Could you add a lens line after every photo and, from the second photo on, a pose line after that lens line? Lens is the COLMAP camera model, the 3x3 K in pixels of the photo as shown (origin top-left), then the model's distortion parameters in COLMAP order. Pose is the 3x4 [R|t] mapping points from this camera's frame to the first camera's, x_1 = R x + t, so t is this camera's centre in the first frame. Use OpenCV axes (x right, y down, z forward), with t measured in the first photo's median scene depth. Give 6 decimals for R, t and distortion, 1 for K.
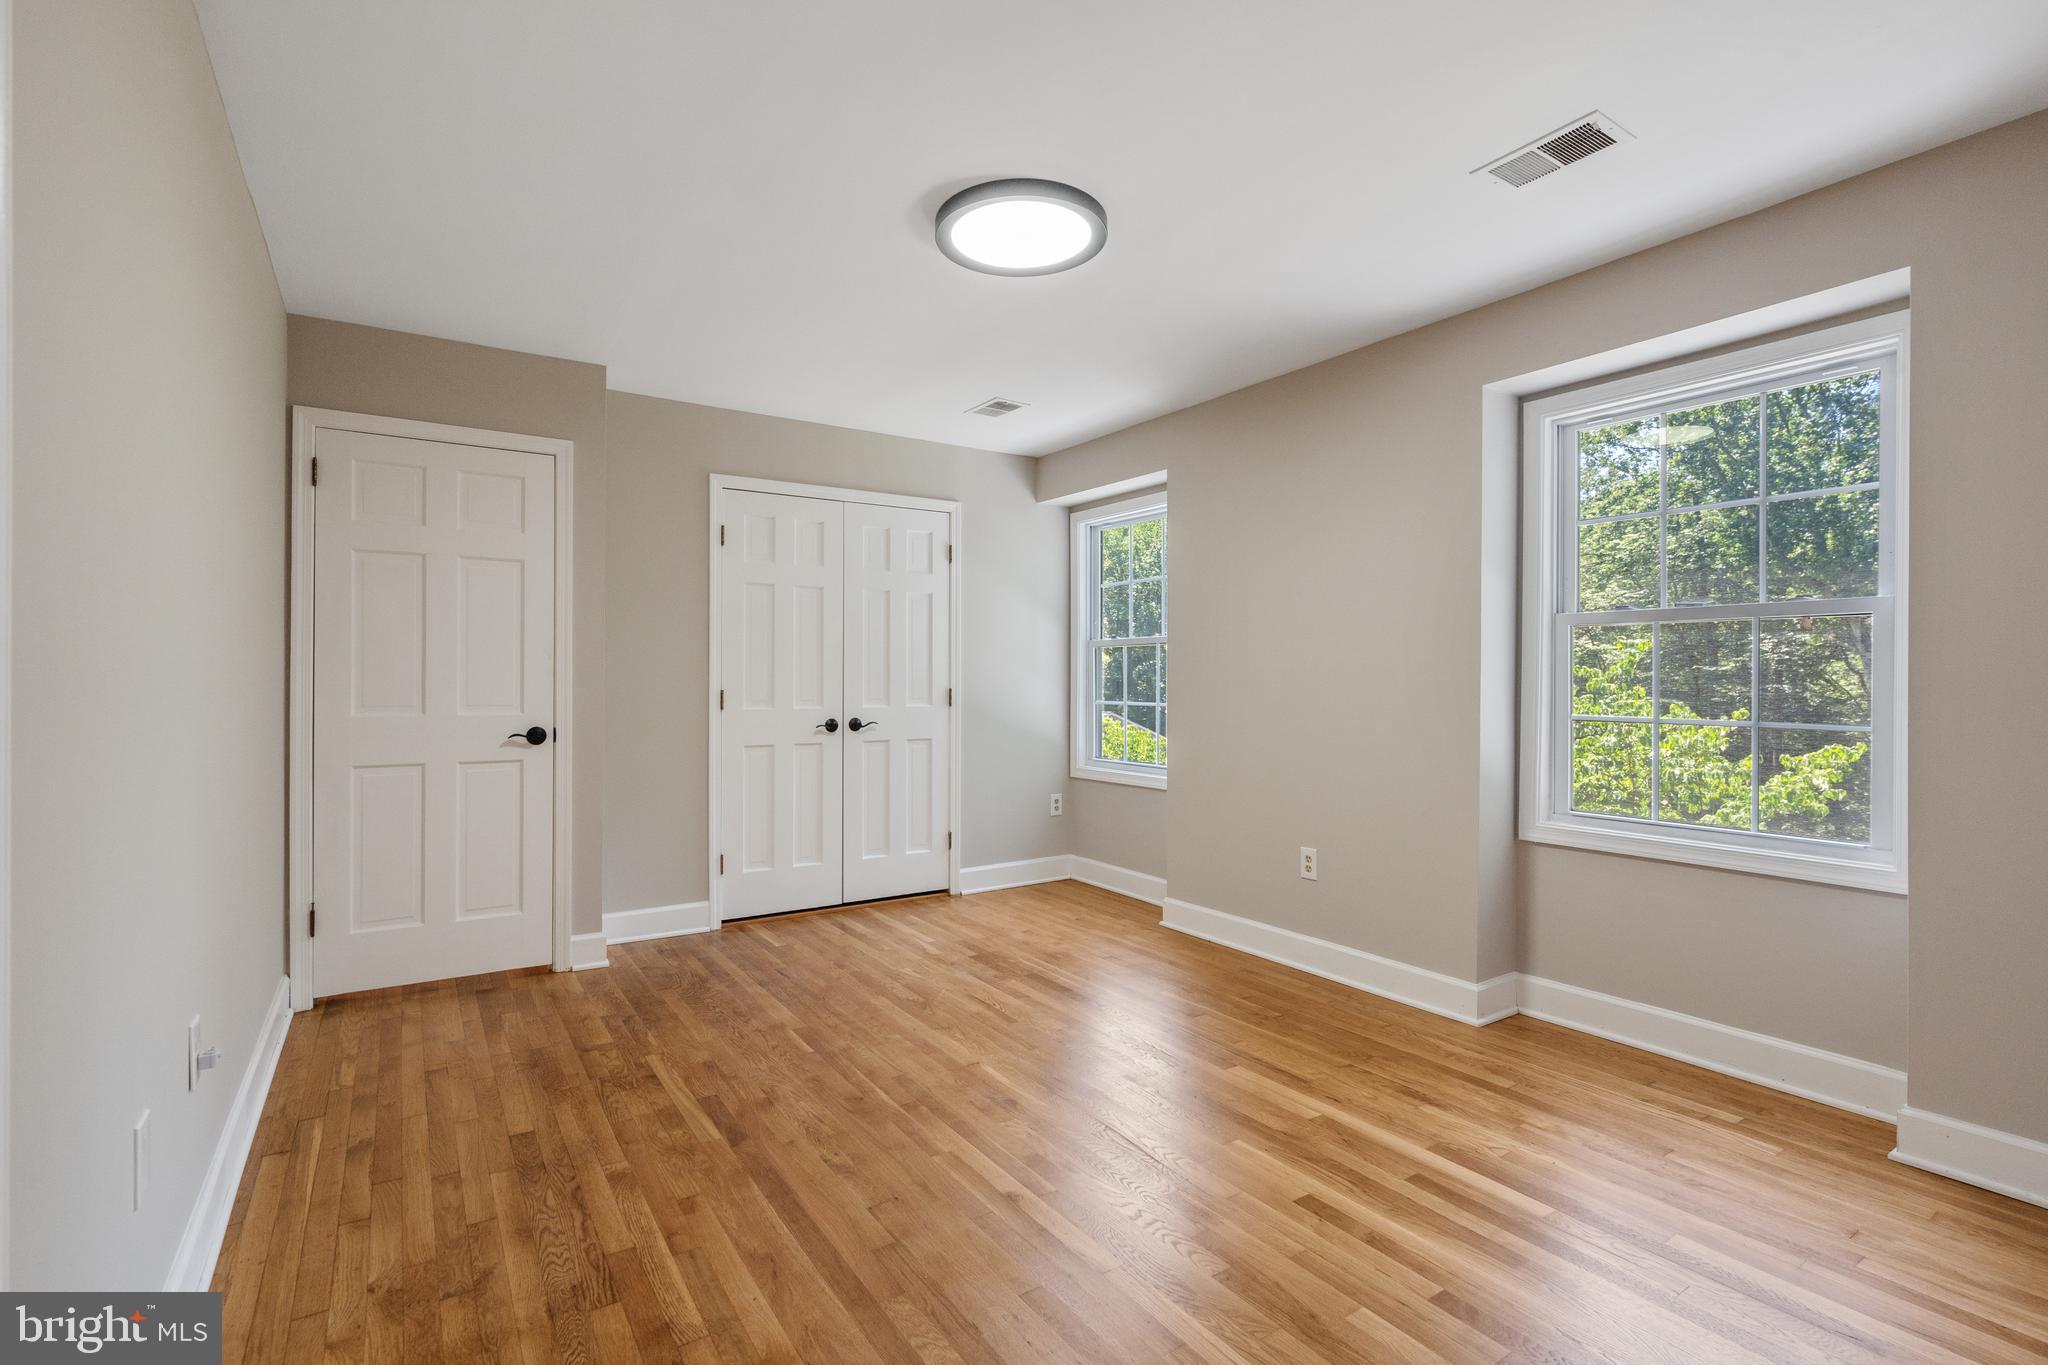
lens RADIAL K [[945.1, 0, 1022.6], [0, 945.1, 676.5], [0, 0, 1]] dist [-0.014896, 0.010165]
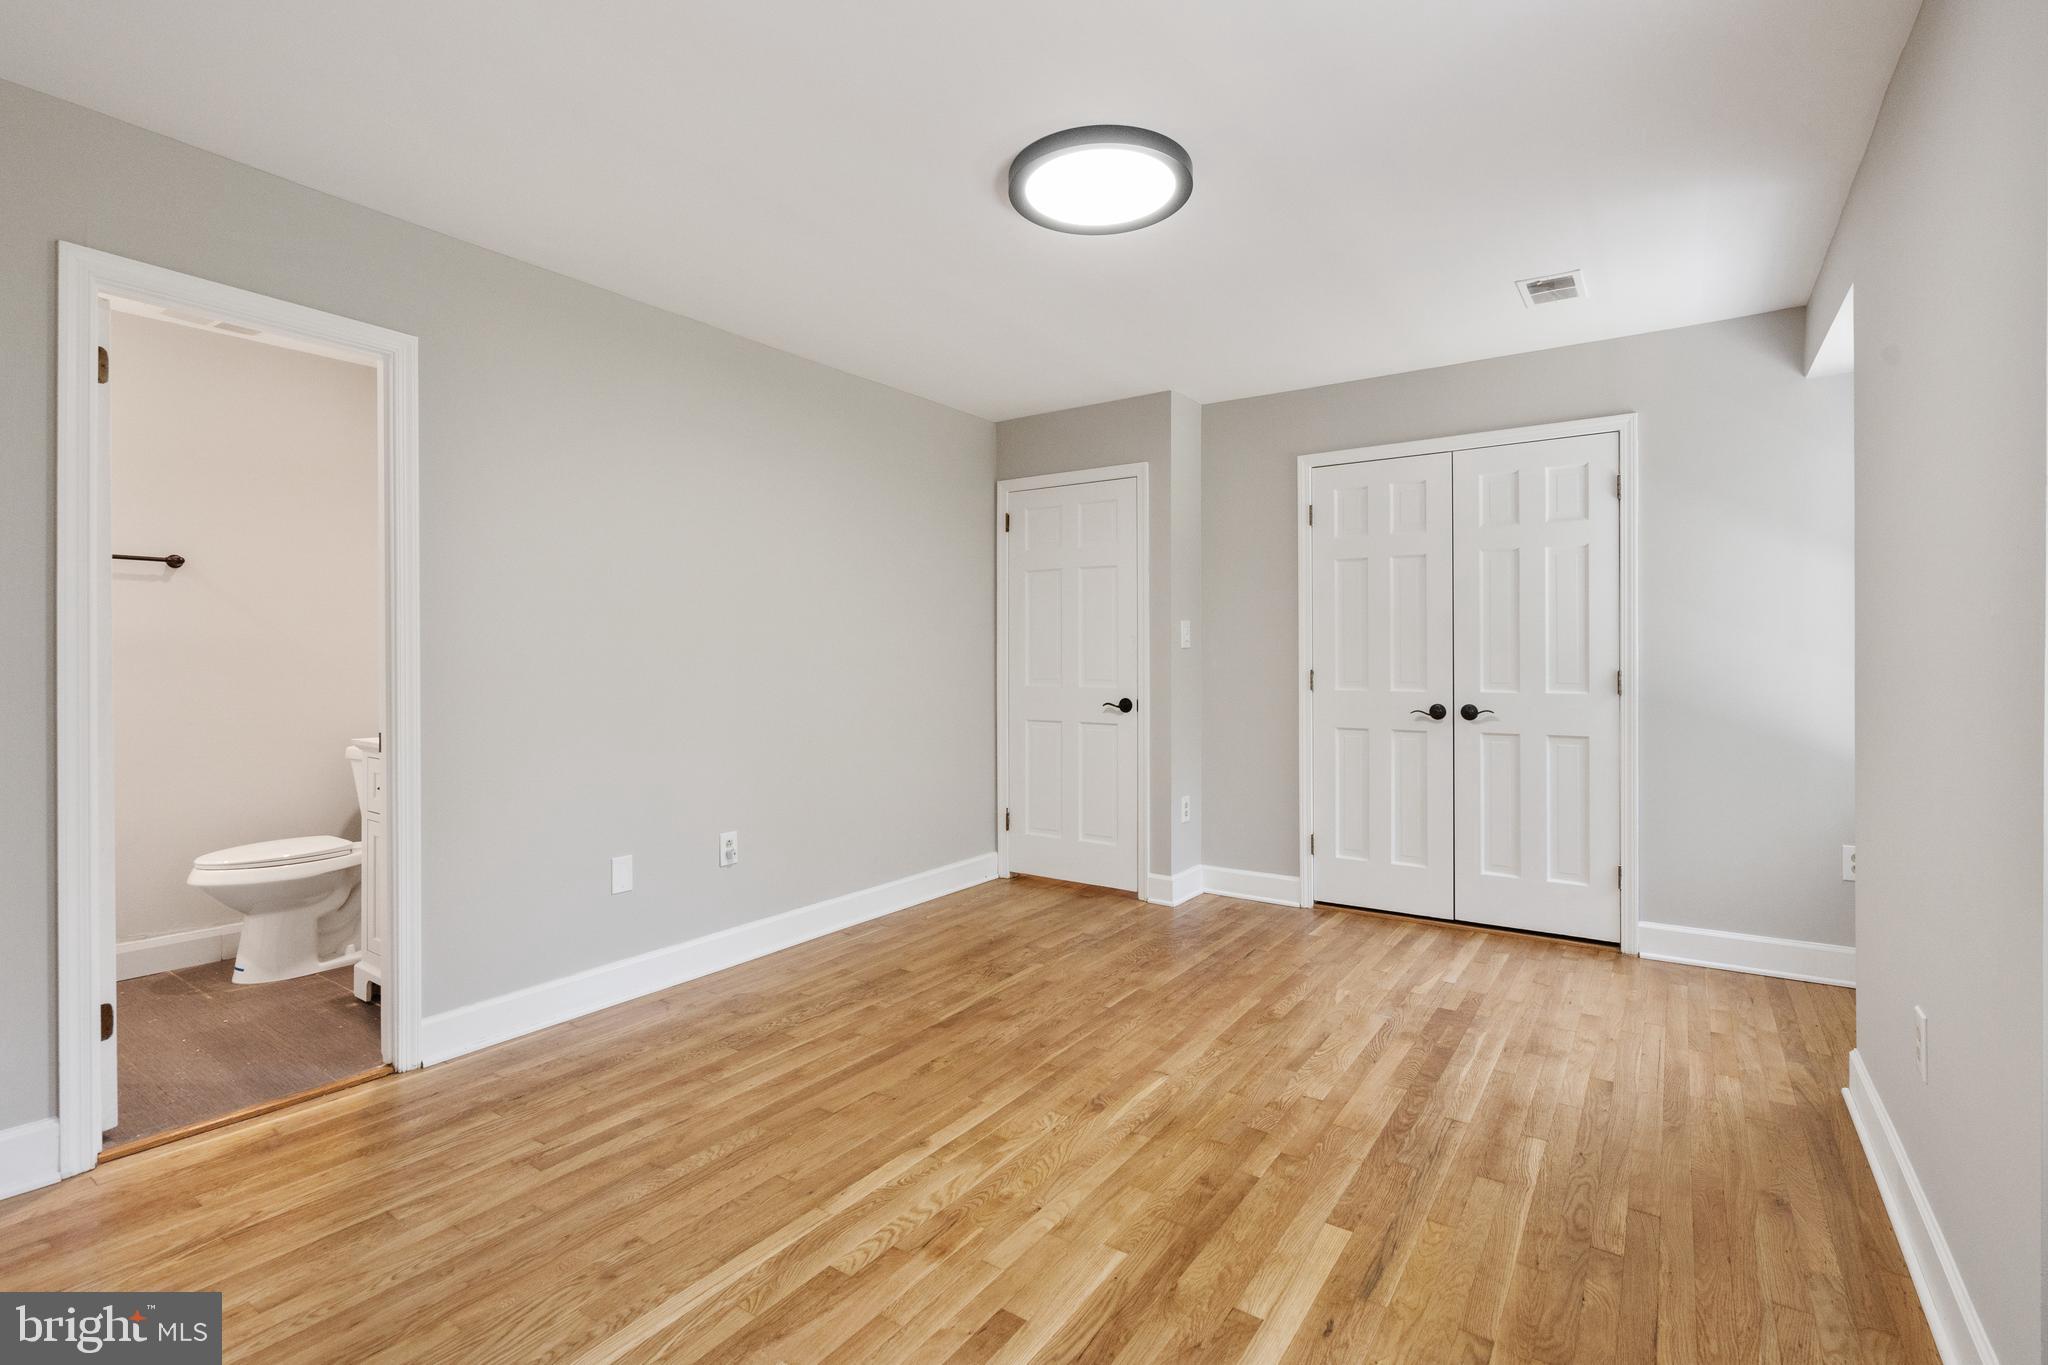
lens RADIAL K [[950.1, 0, 1020.2], [0, 950.1, 657.7], [0, 0, 1]] dist [-0.012170, 0.000882]
pose [[0.366476, -0.001085, -0.930427, 0.595457], [0.006777, 0.999976, 0.001503, -0.002439], [0.930403, -0.006857, 0.366474, 0.408093]]
